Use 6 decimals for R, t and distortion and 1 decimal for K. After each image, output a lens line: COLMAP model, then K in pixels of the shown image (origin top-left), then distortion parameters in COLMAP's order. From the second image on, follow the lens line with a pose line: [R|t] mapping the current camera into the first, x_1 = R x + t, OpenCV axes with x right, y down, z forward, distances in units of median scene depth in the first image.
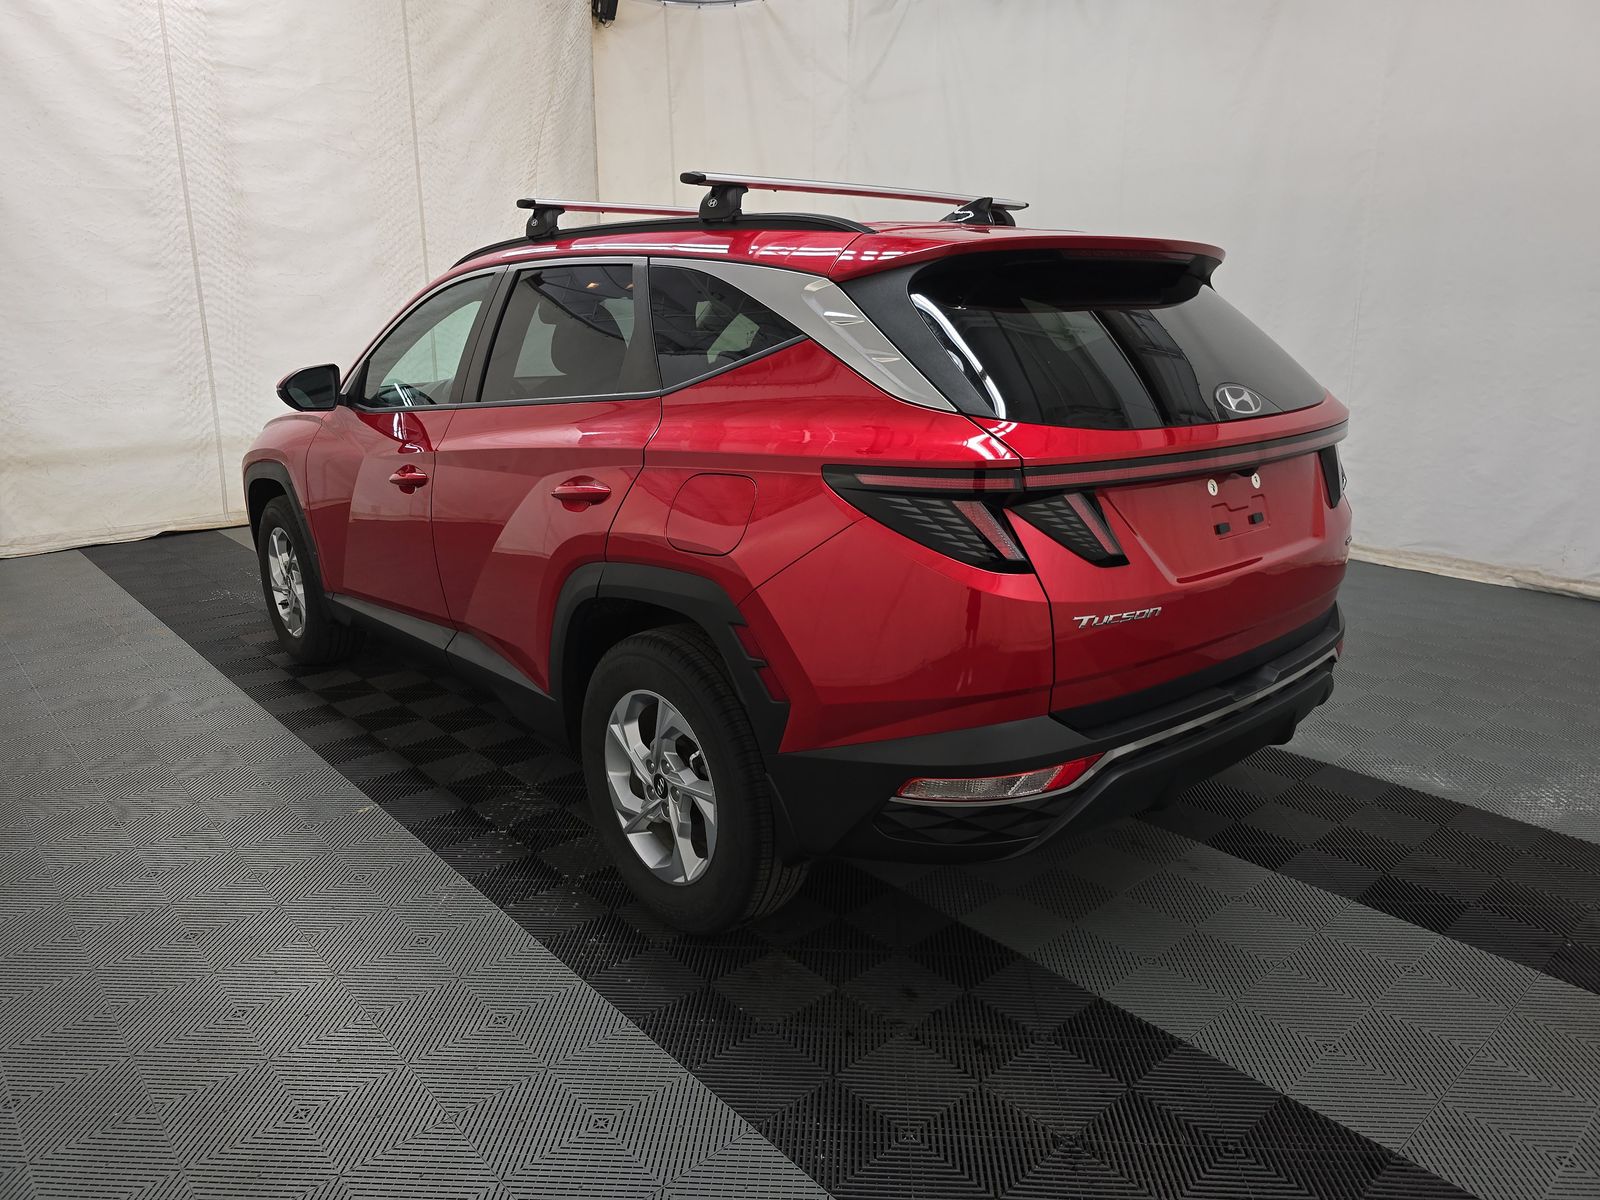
lens RADIAL K [[1045.5, 0, 823.2], [0, 1045.5, 595.5], [0, 0, 1]] dist [0.027787, -0.022988]
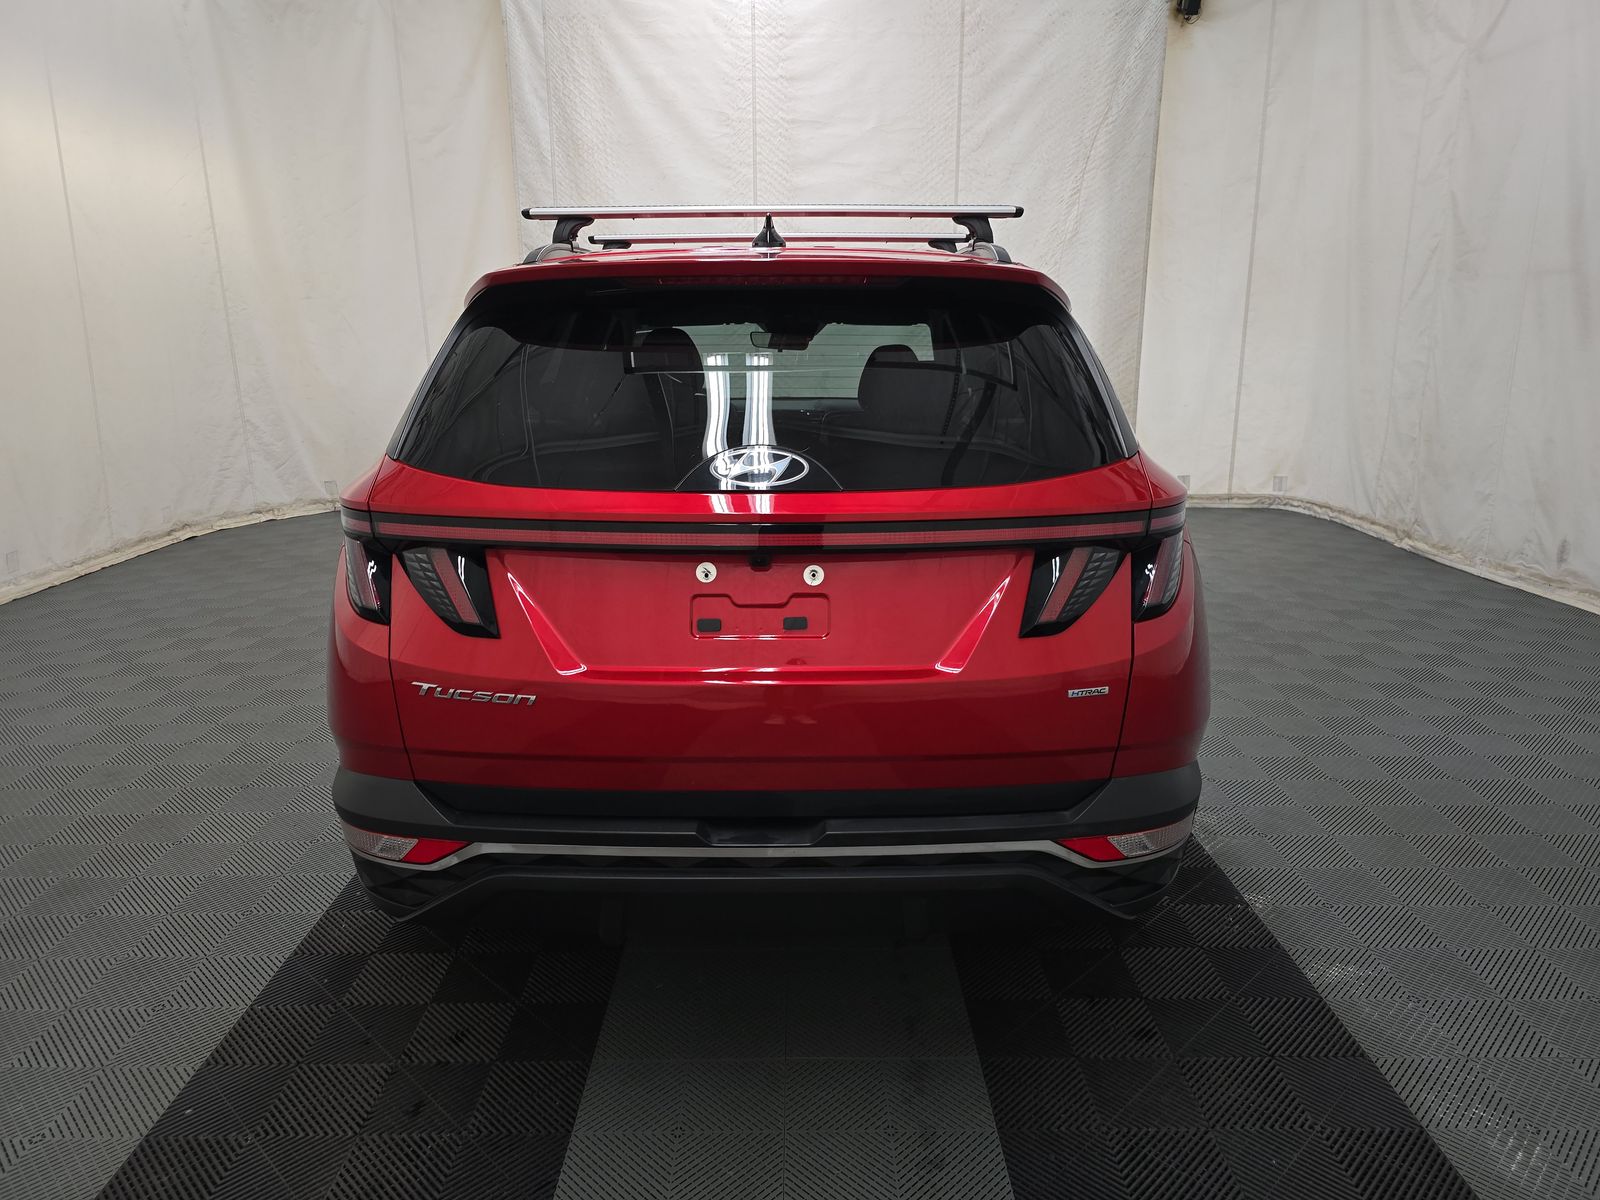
lens RADIAL K [[1068.2, 0, 842.9], [0, 1068.2, 601.4], [0, 0, 1]] dist [0.041783, -0.041976]
pose [[0.755613, 0.165445, -0.633780, 0.310888], [-0.173228, 0.983600, 0.050237, -0.044967], [0.631697, 0.071829, 0.771880, 0.142477]]
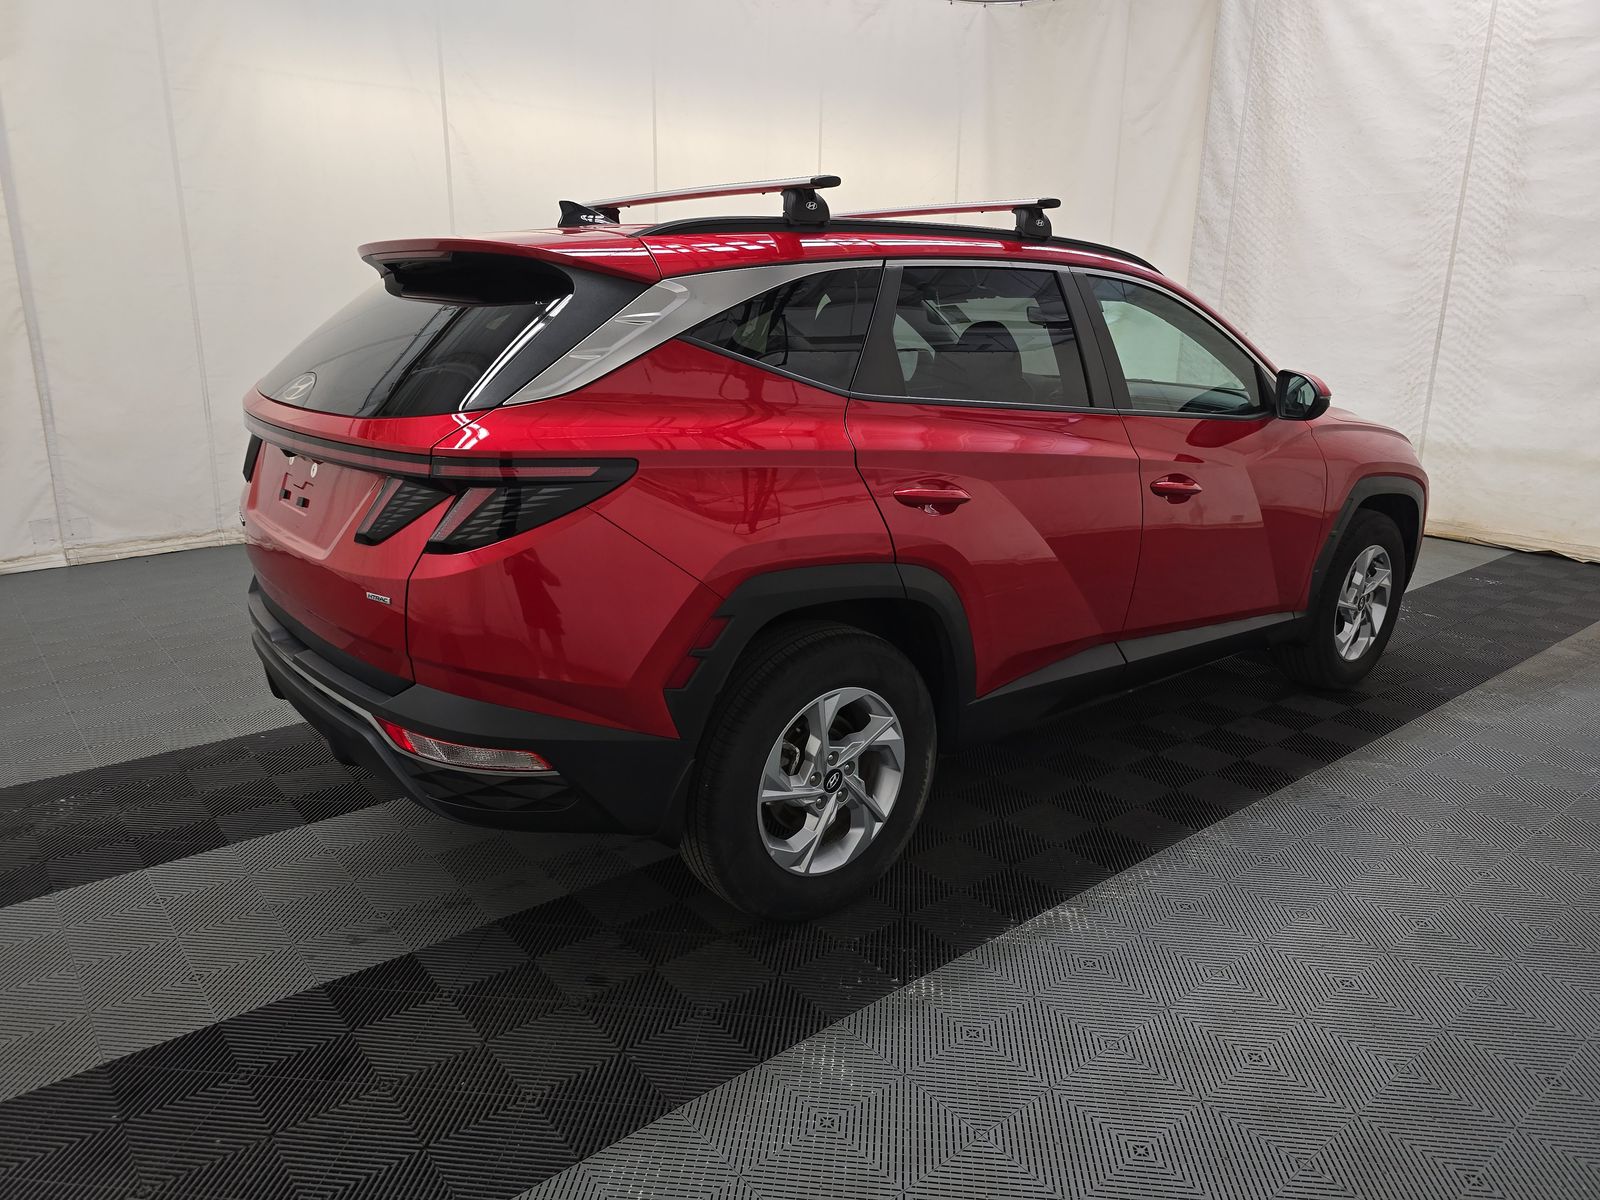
lens RADIAL K [[1098.3, 0, 833.5], [0, 1098.3, 600.3], [0, 0, 1]] dist [0.079482, -0.060155]
pose [[-0.028834, 0.270187, -0.962376, 0.500351], [-0.282825, 0.921229, 0.267109, -0.142197], [0.958738, 0.279886, 0.049853, 0.486188]]
